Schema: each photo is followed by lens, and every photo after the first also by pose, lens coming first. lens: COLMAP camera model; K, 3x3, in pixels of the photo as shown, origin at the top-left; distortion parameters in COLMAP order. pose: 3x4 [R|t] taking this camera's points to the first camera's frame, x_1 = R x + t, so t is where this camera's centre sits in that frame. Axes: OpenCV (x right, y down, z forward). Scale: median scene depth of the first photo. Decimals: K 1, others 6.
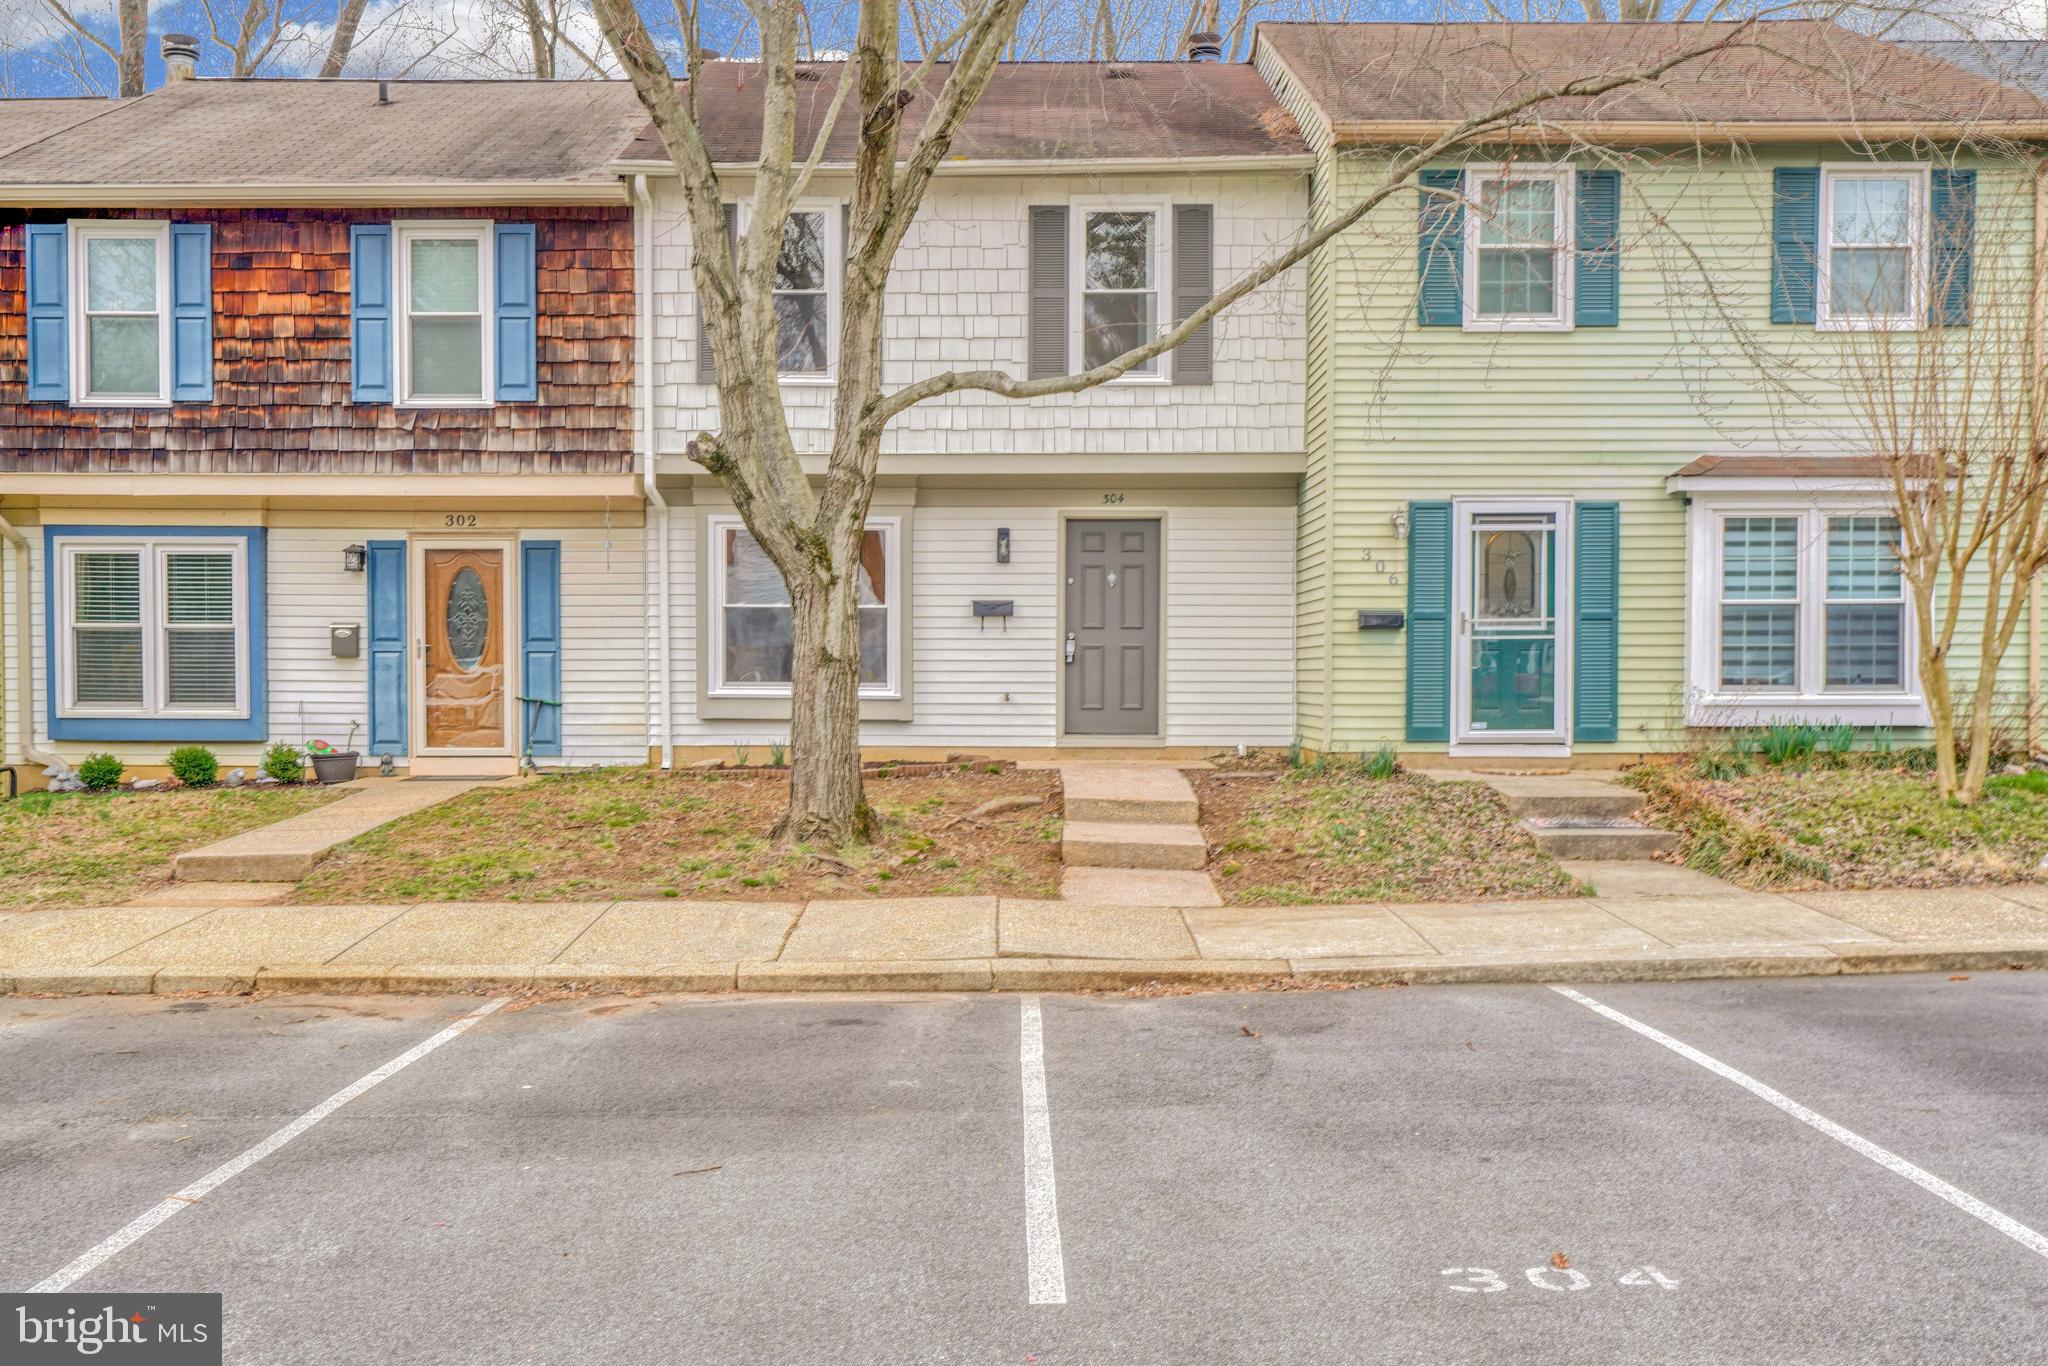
lens RADIAL K [[1992.2, 0, 1016.6], [0, 1992.2, 702.2], [0, 0, 1]] dist [0.010865, 0.000000]
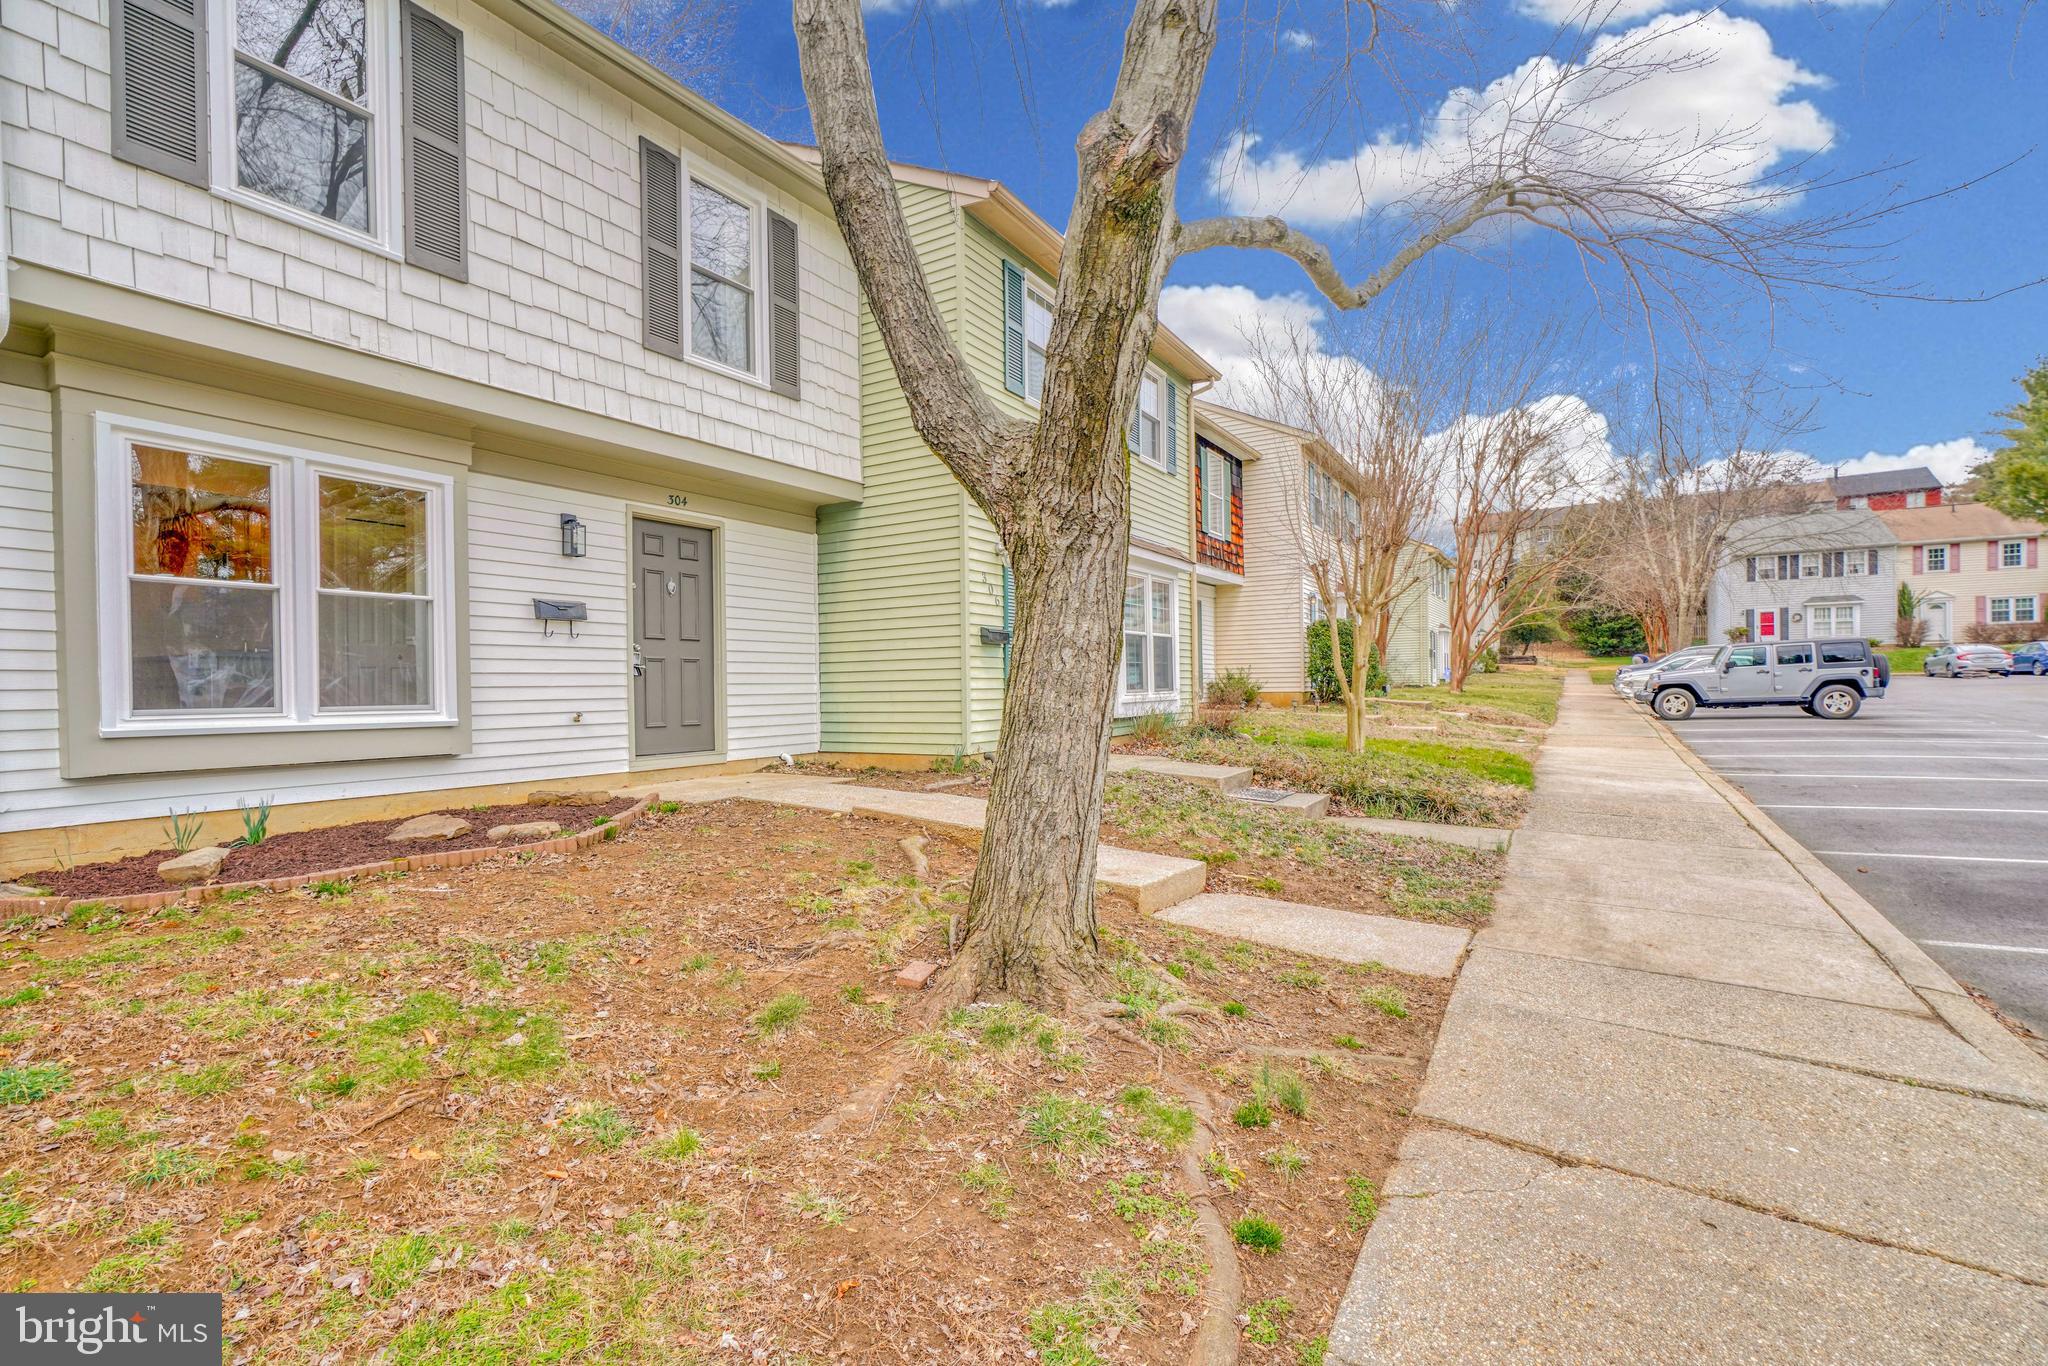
lens RADIAL K [[916.9, 0, 1006.4], [0, 916.9, 689.4], [0, 0, 1]] dist [-0.009865, 0.003895]
pose [[0.535292, -0.012377, 0.844576, -0.255196], [0.029935, 0.999542, -0.004325, -0.008042], [-0.844136, 0.027597, 0.535418, 0.709259]]
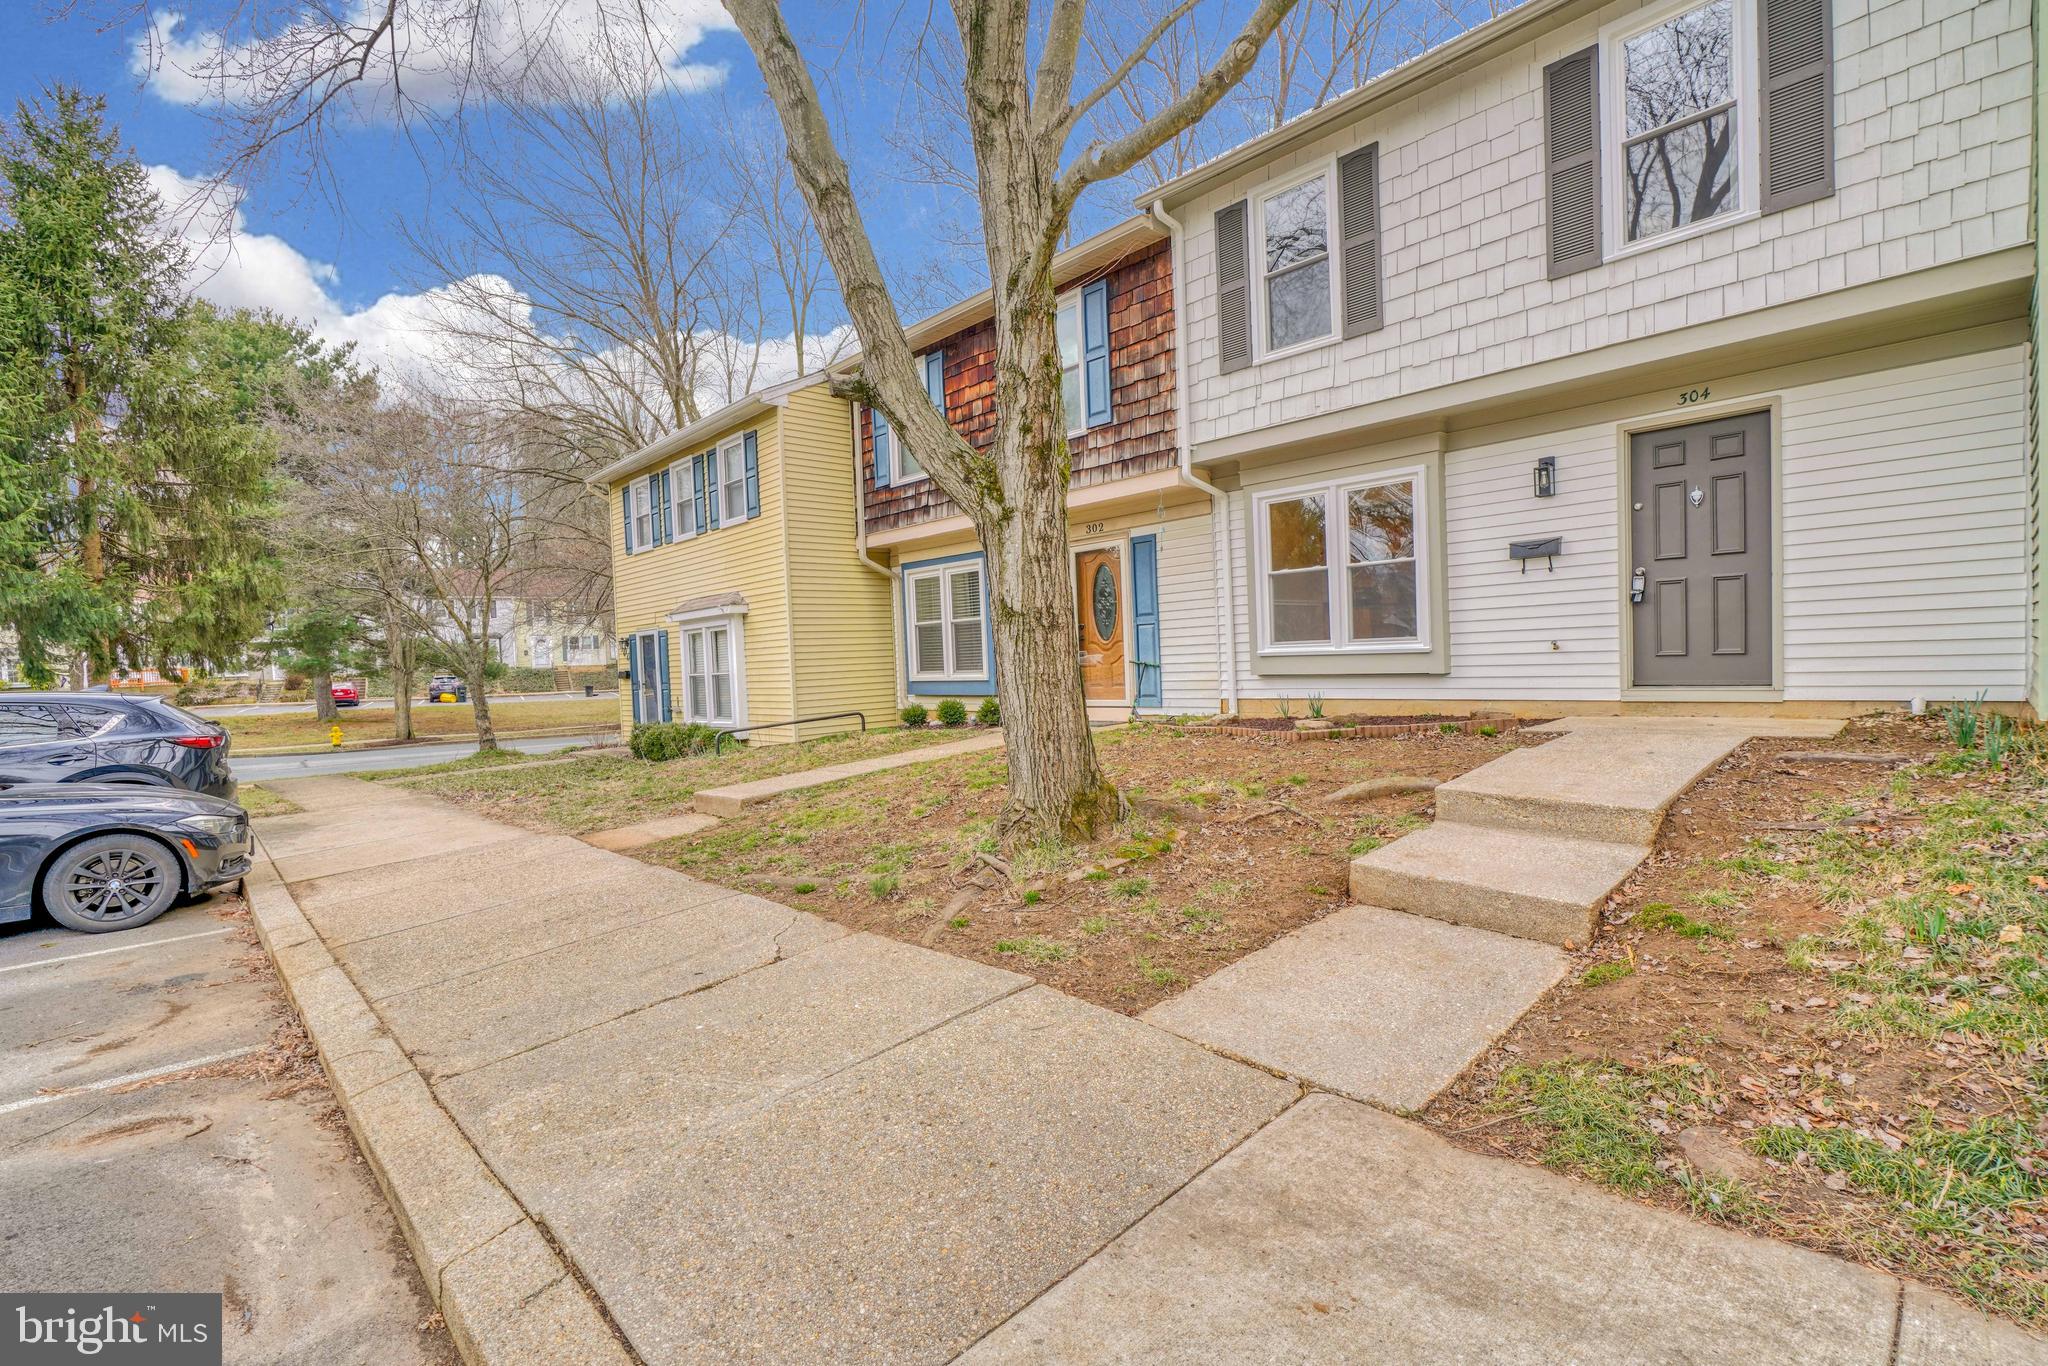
lens RADIAL K [[916.9, 0, 1033.1], [0, 916.9, 687.1], [0, 0, 1]] dist [-0.009865, 0.003895]
pose [[0.688513, -0.006469, -0.725195, 0.145124], [0.030305, 0.999343, 0.019857, 0.000970], [0.724590, -0.035649, 0.688257, 0.600522]]
